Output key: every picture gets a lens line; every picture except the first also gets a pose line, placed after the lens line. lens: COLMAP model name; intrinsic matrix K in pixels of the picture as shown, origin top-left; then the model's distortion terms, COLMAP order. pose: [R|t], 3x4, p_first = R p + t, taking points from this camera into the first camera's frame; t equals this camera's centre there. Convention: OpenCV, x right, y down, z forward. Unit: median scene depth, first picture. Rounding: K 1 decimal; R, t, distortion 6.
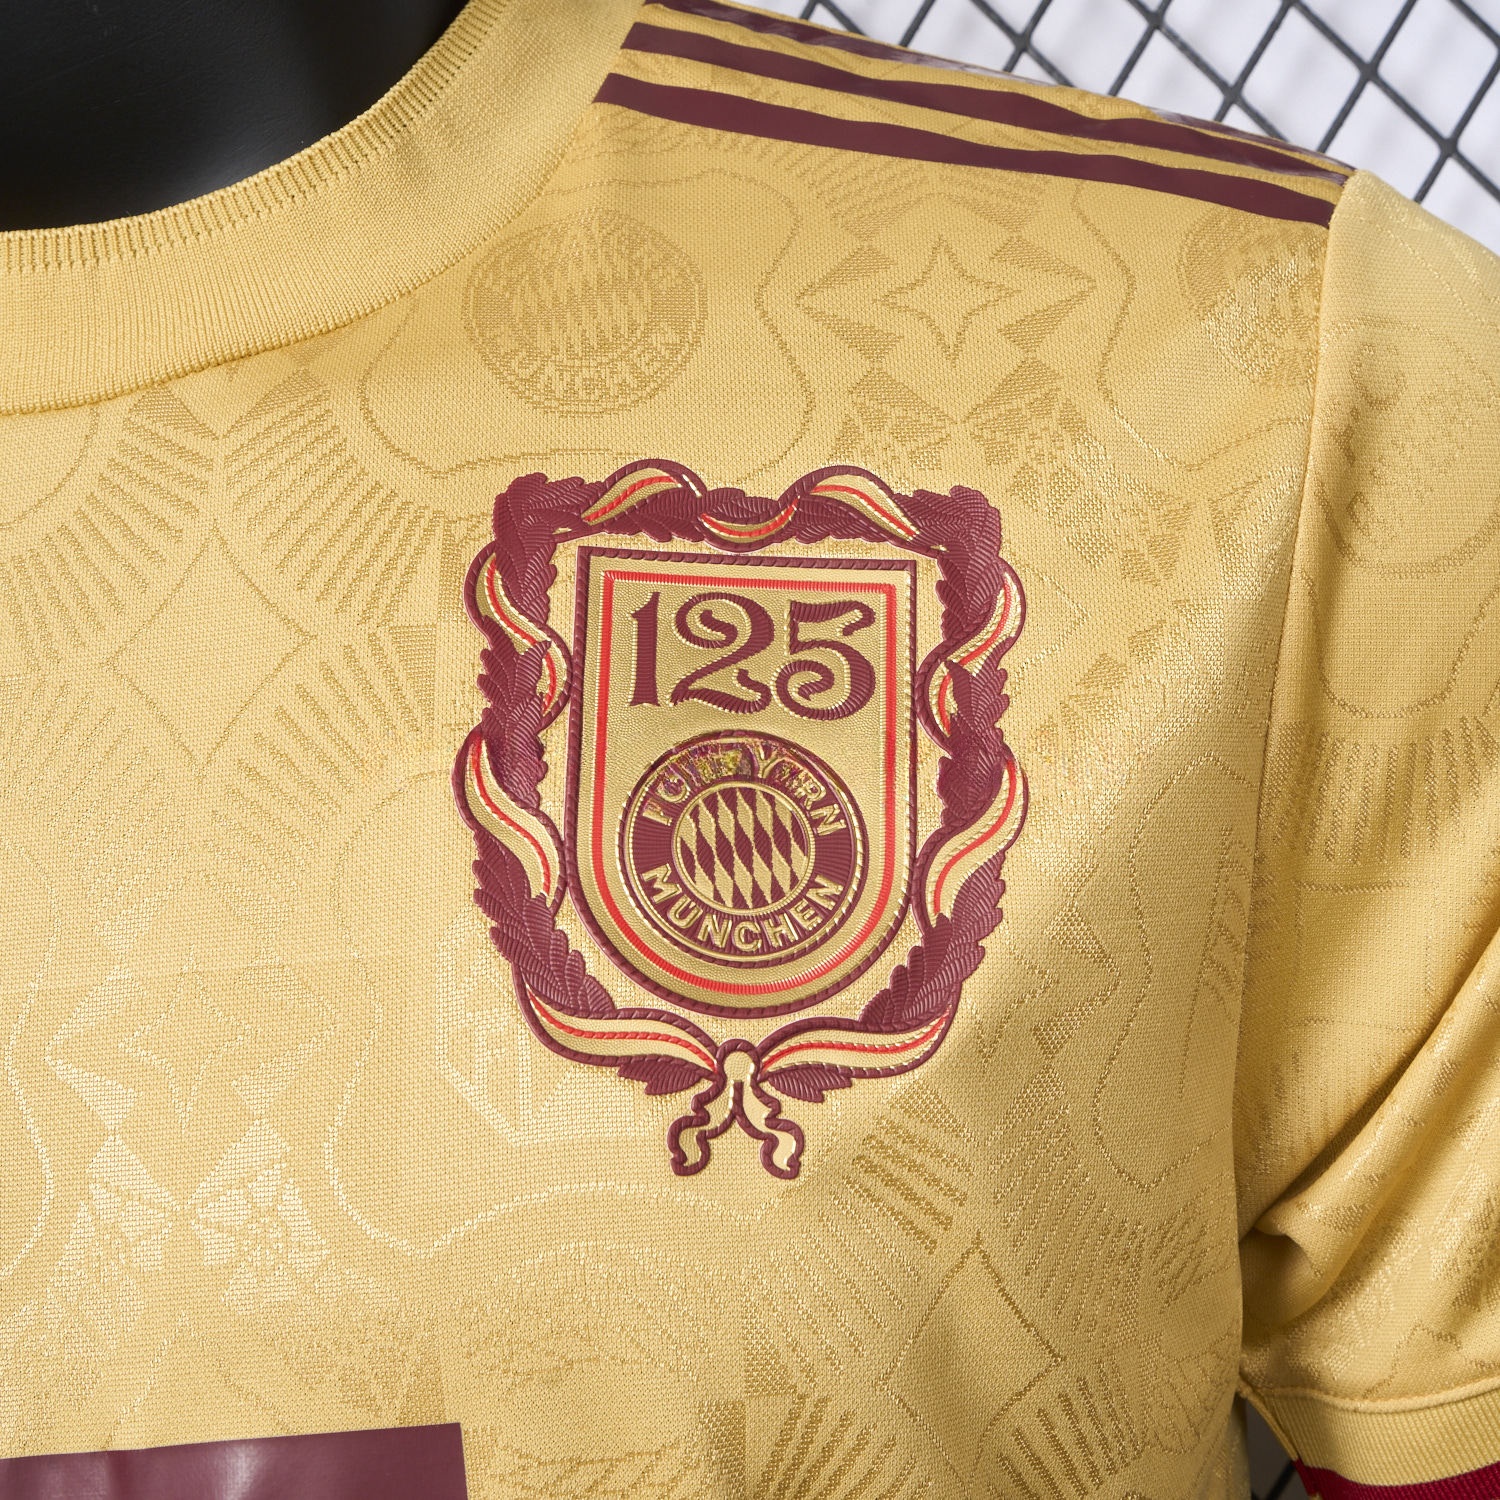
lens RADIAL K [[2358.7, 0, 750.0], [0, 2358.7, 750.0], [0, 0, 1]] dist [-0.025939, 0.036931]
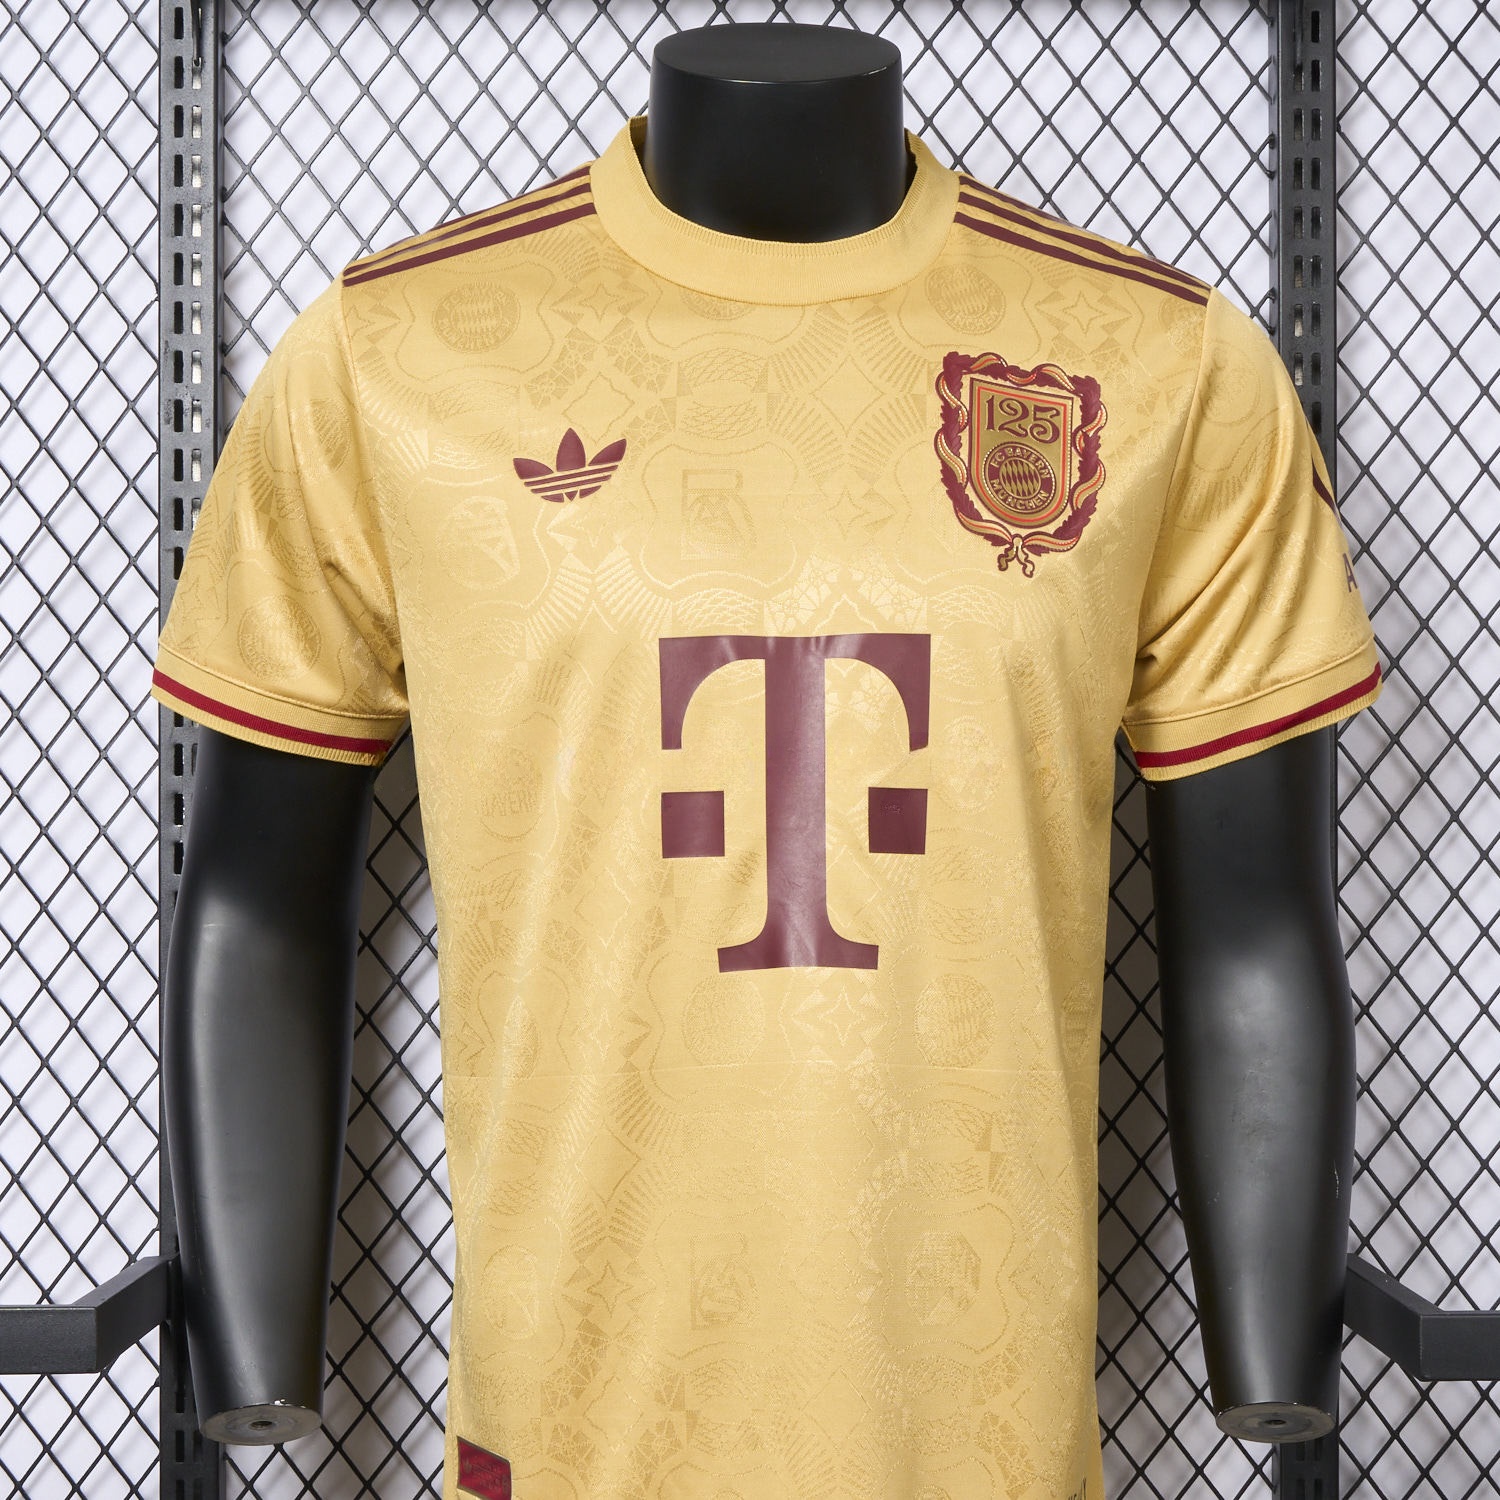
lens RADIAL K [[2358.7, 0, 750.0], [0, 2358.7, 750.0], [0, 0, 1]] dist [-0.025939, 0.036931]
pose [[0.978716, 0.113482, 0.170988, -0.811132], [-0.115331, 0.993327, 0.000886, 0.419743], [-0.169746, -0.020587, 0.985273, -1.949659]]
